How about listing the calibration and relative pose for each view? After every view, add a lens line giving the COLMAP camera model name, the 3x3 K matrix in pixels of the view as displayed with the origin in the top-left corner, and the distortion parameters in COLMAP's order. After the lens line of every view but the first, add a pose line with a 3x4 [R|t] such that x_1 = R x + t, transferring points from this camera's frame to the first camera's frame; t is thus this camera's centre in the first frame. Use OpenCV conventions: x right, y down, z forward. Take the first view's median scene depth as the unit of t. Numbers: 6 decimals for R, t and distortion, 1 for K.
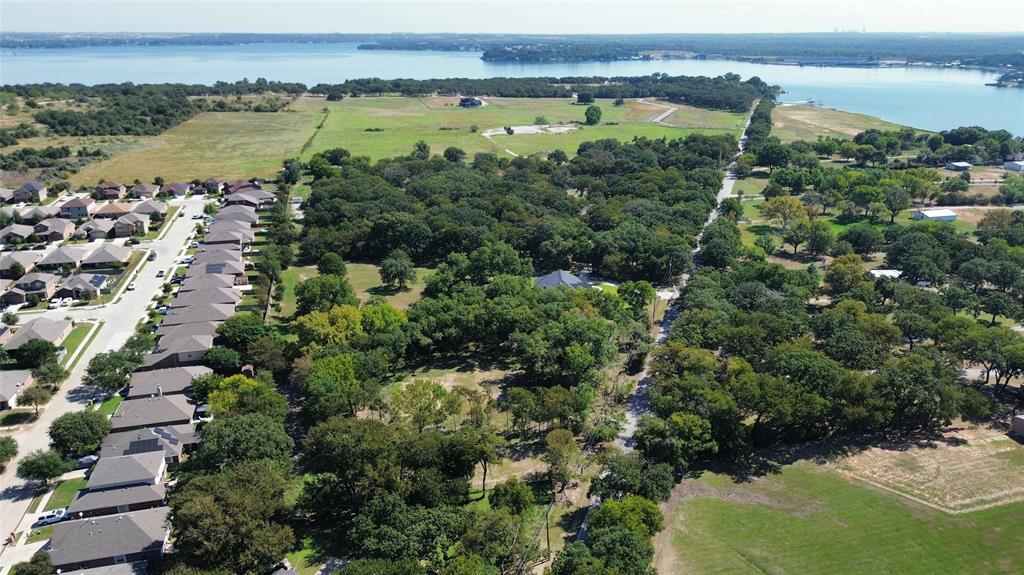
lens RADIAL K [[734.8, 0, 511.4], [0, 734.8, 291.9], [0, 0, 1]] dist [0.053353, -0.051935]
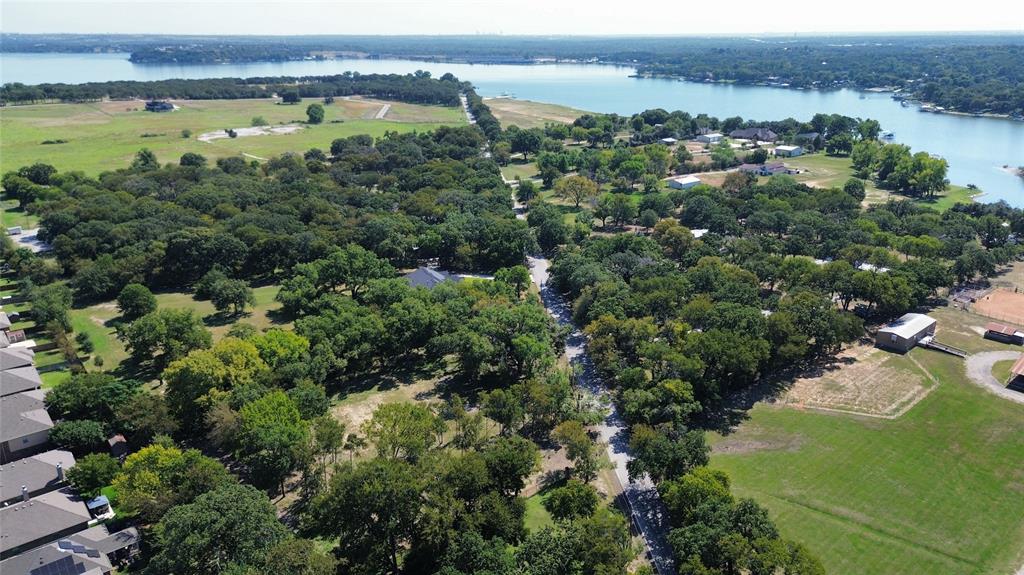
lens RADIAL K [[734.8, 0, 514.8], [0, 734.8, 288.2], [0, 0, 1]] dist [0.053353, -0.051935]
pose [[0.903379, -0.141811, 0.404718, -0.194582], [0.144591, 0.989204, 0.023868, -0.007882], [-0.403733, 0.036957, 0.914130, 0.089319]]
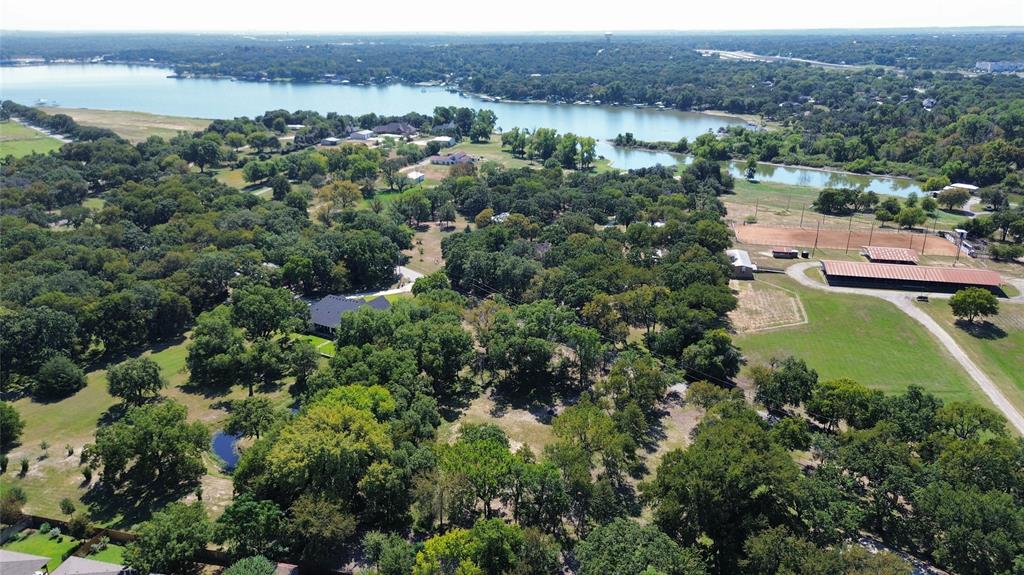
lens RADIAL K [[734.8, 0, 516.2], [0, 734.8, 285.9], [0, 0, 1]] dist [0.053353, -0.051935]
pose [[0.461409, -0.288949, 0.838814, -0.495337], [0.293346, 0.941986, 0.163127, -0.105560], [-0.837287, 0.170795, 0.519403, 0.357636]]
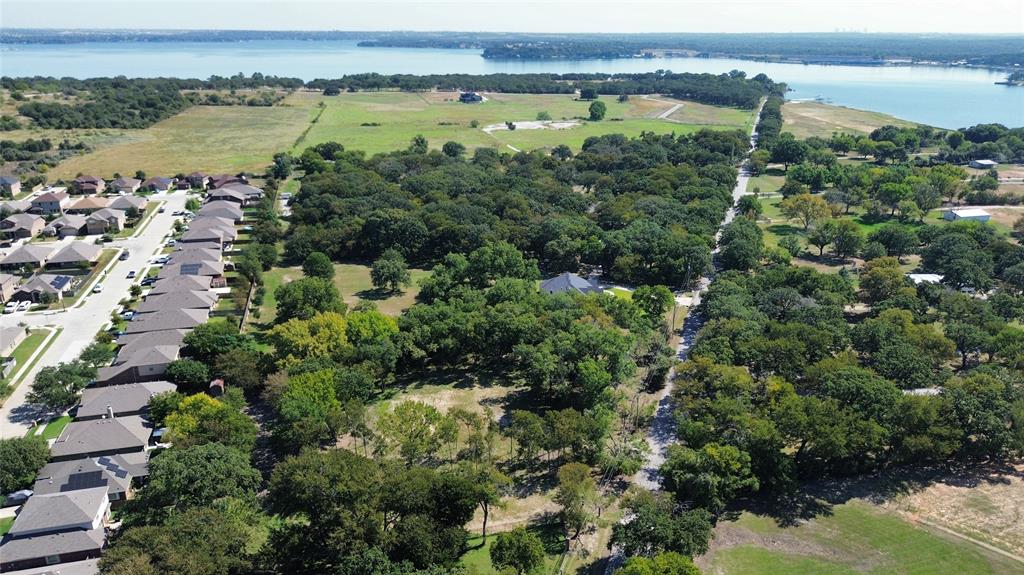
lens RADIAL K [[734.8, 0, 511.8], [0, 734.8, 290.4], [0, 0, 1]] dist [0.053353, -0.051935]
pose [[0.999989, 0.004494, 0.001298, -0.004263], [-0.004493, 0.999990, -0.000685, -0.006380], [-0.001301, 0.000679, 0.999999, 0.082167]]
